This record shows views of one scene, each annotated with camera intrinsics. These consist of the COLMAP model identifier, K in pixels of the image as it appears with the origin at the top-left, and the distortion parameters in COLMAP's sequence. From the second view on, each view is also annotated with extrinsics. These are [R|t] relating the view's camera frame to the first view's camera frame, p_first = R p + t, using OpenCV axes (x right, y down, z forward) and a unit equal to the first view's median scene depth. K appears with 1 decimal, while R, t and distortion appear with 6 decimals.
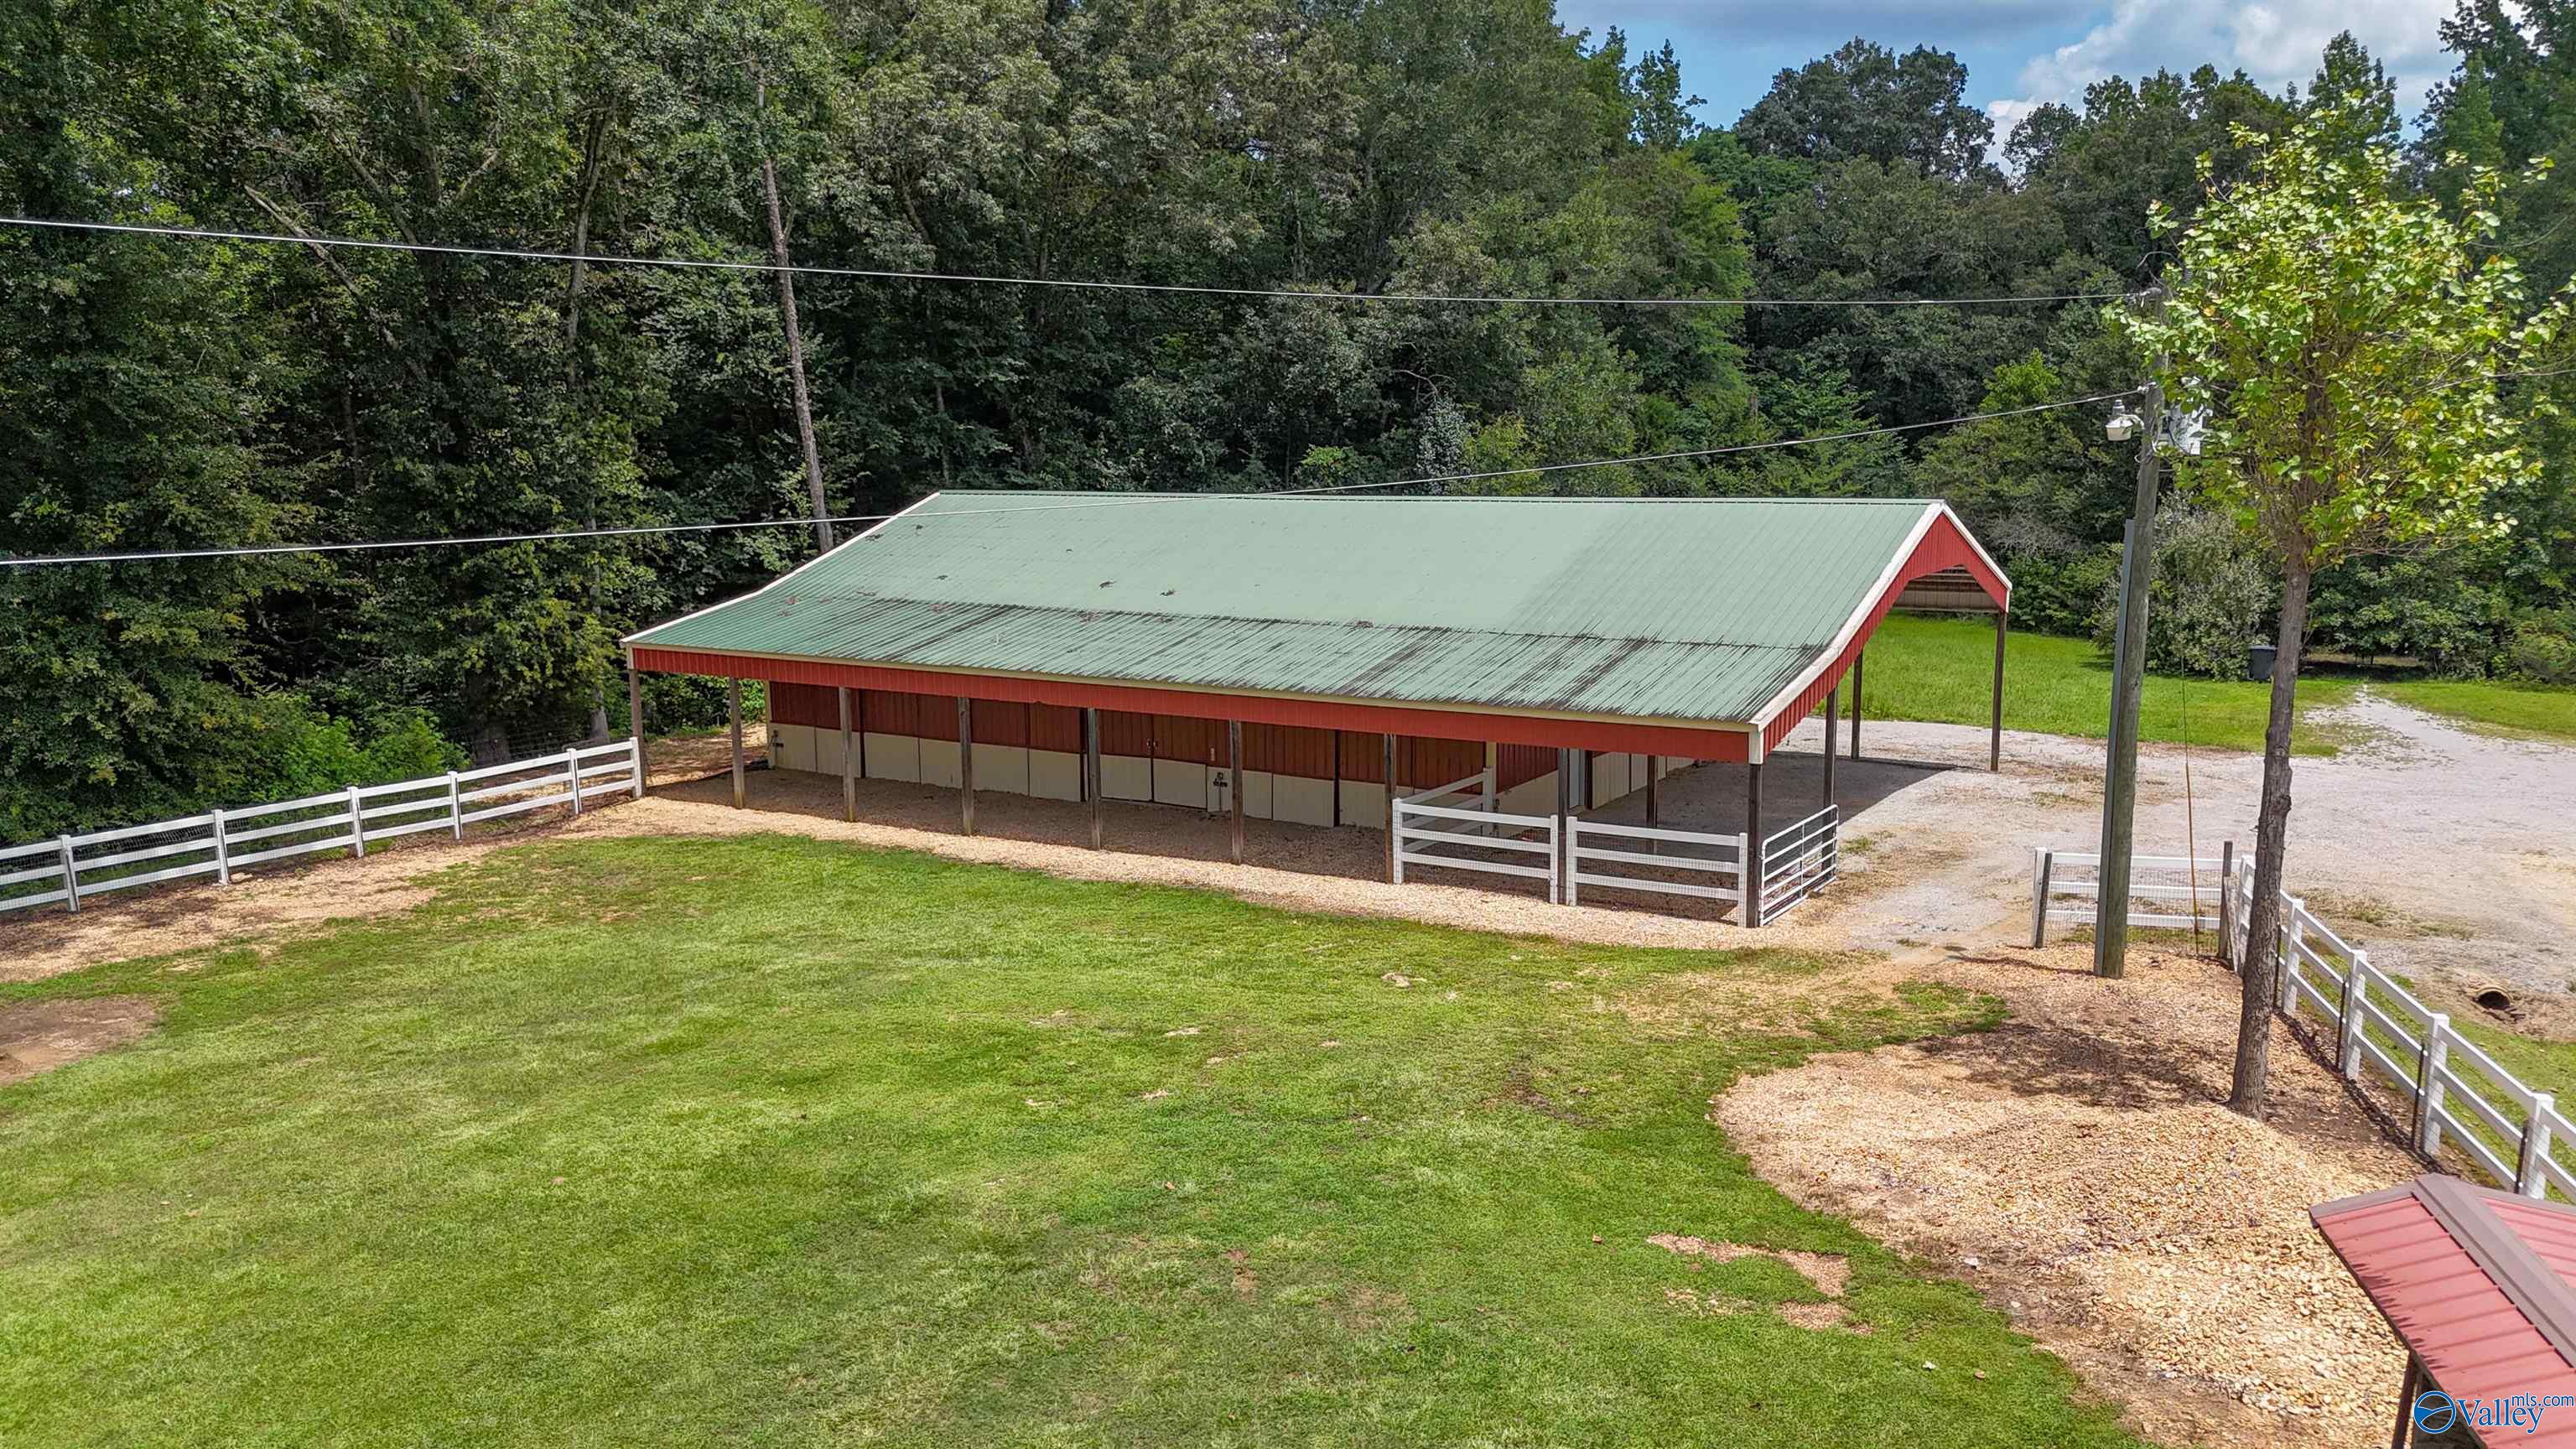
lens RADIAL K [[1871.4, 0, 1292.6], [0, 1871.4, 725.4], [0, 0, 1]] dist [0.029997, -0.019731]
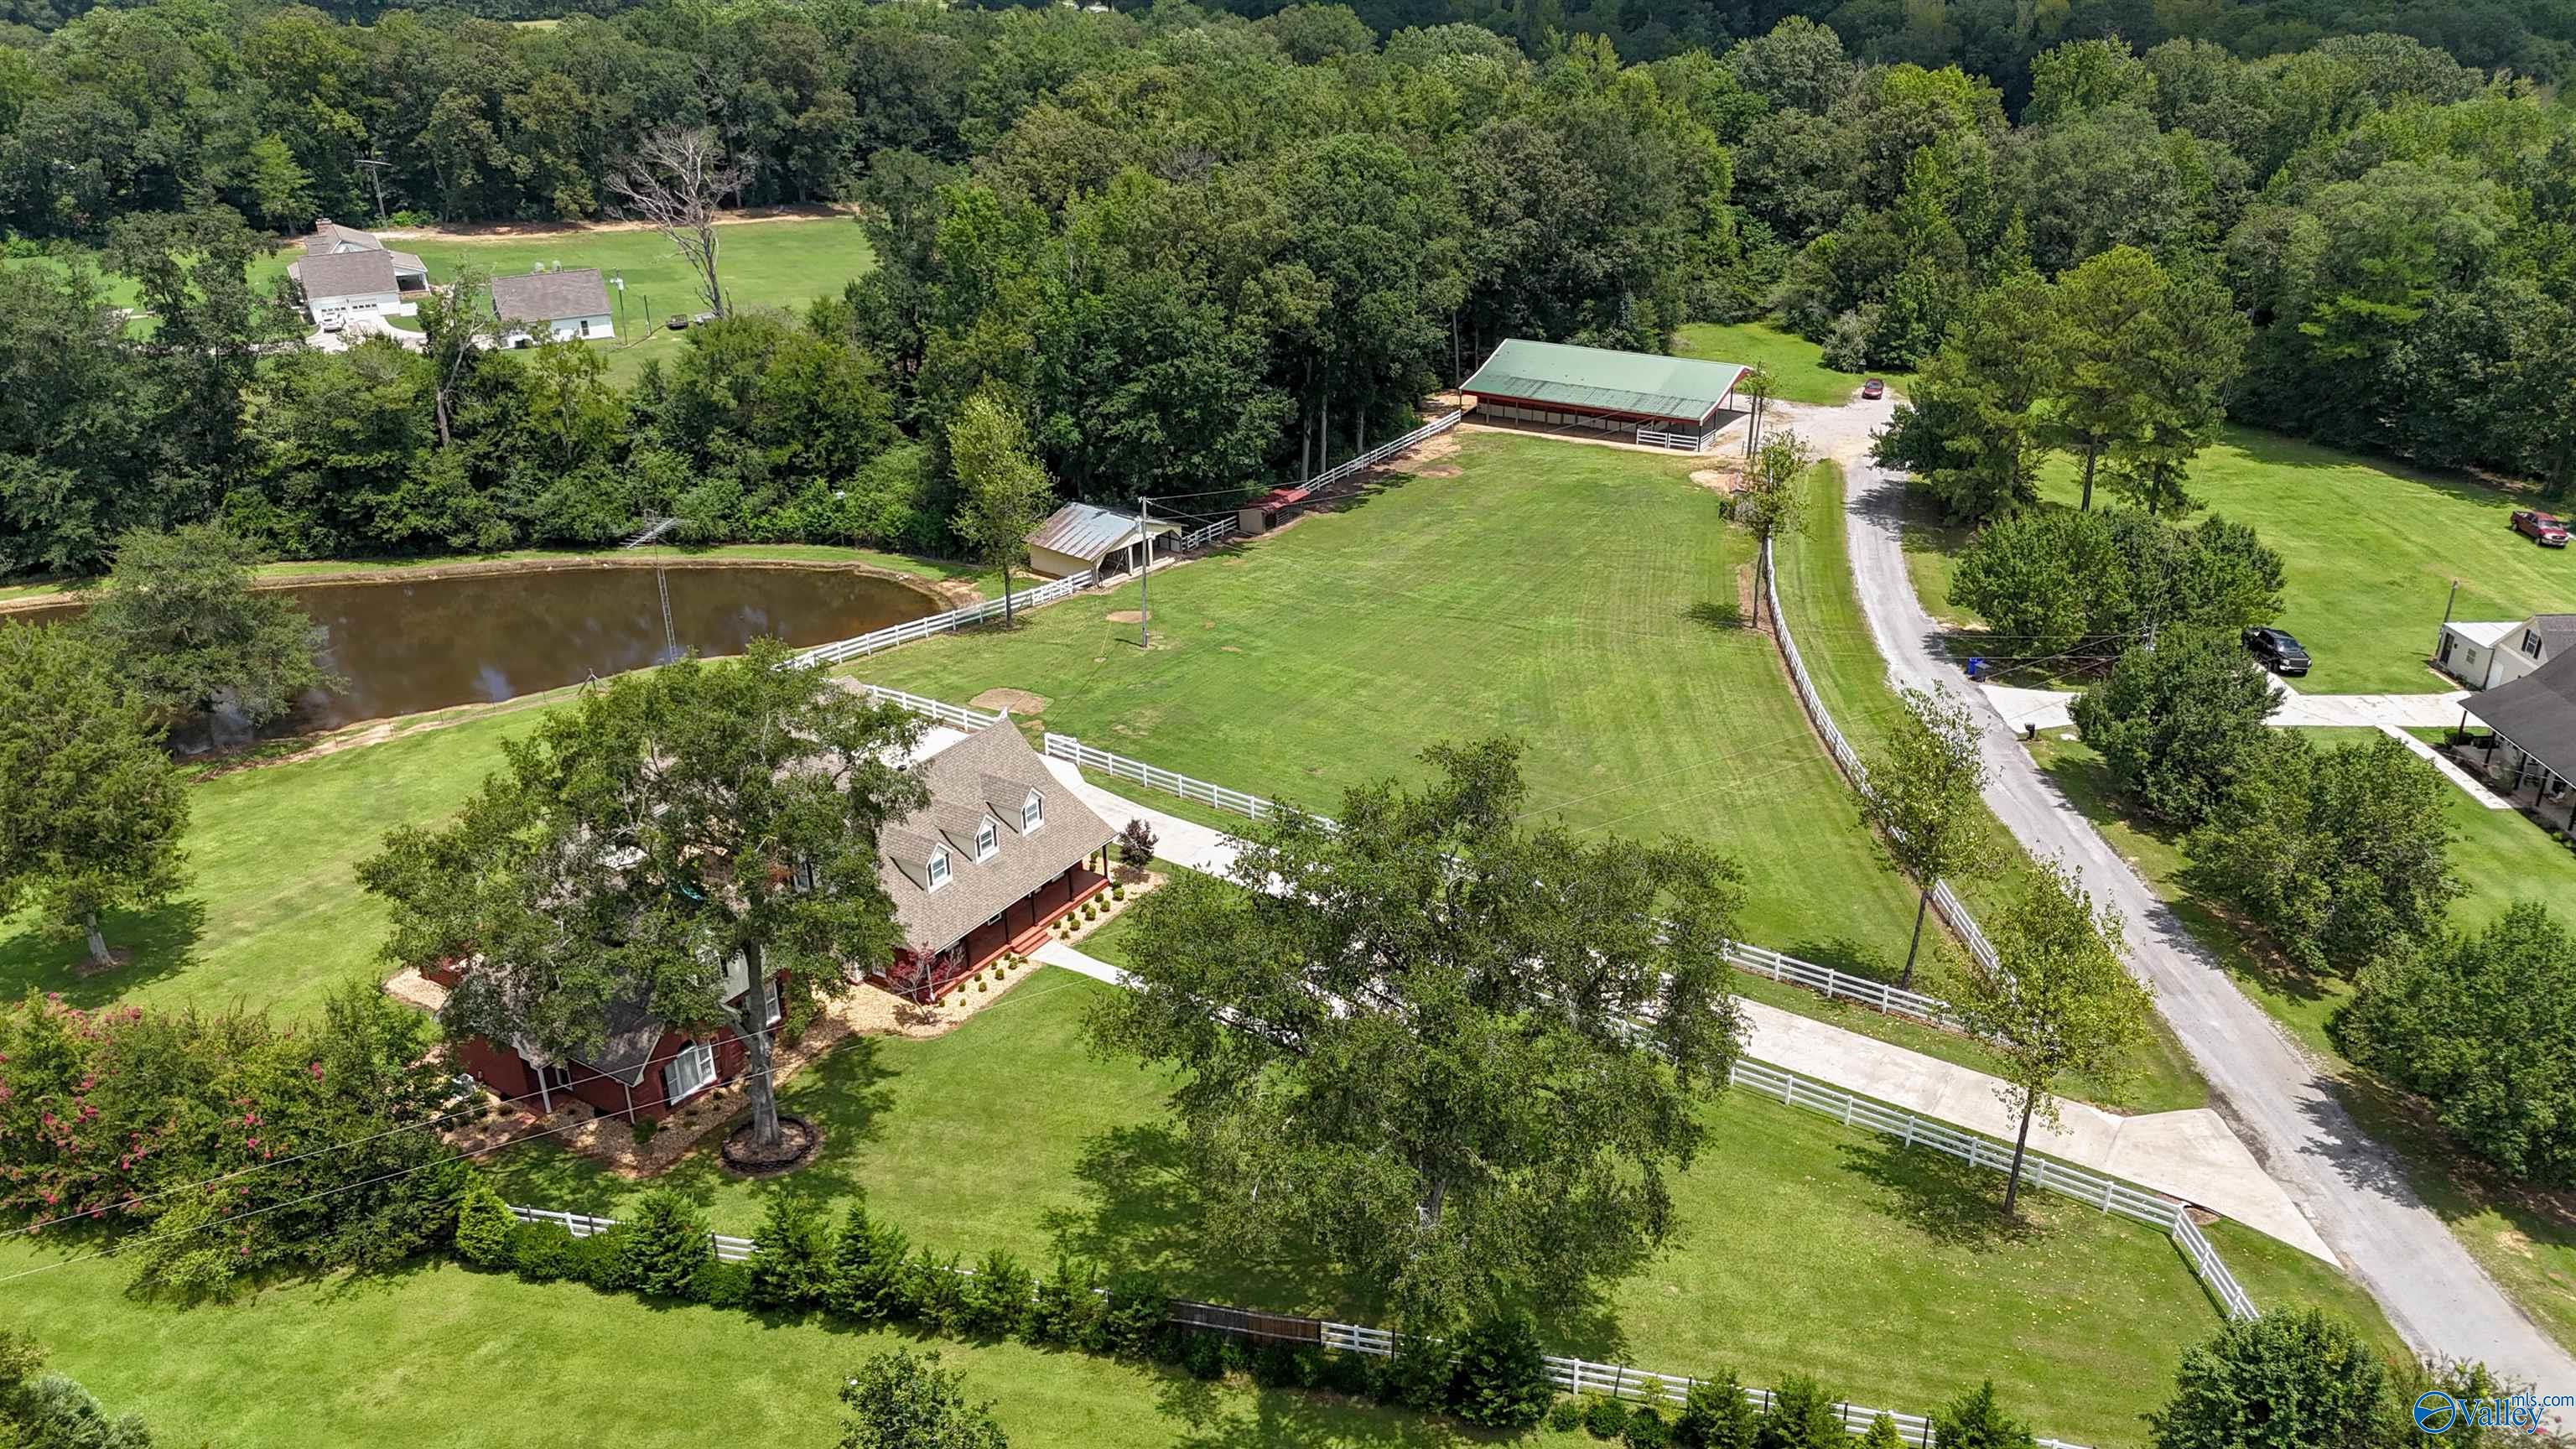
lens RADIAL K [[1871.4, 0, 1292.0], [0, 1871.4, 721.4], [0, 0, 1]] dist [0.029997, -0.019731]
pose [[0.999726, -0.012651, -0.019670, -0.660293], [0.017424, 0.963922, 0.265614, -0.469975], [0.015600, -0.265885, 0.963879, -3.494467]]
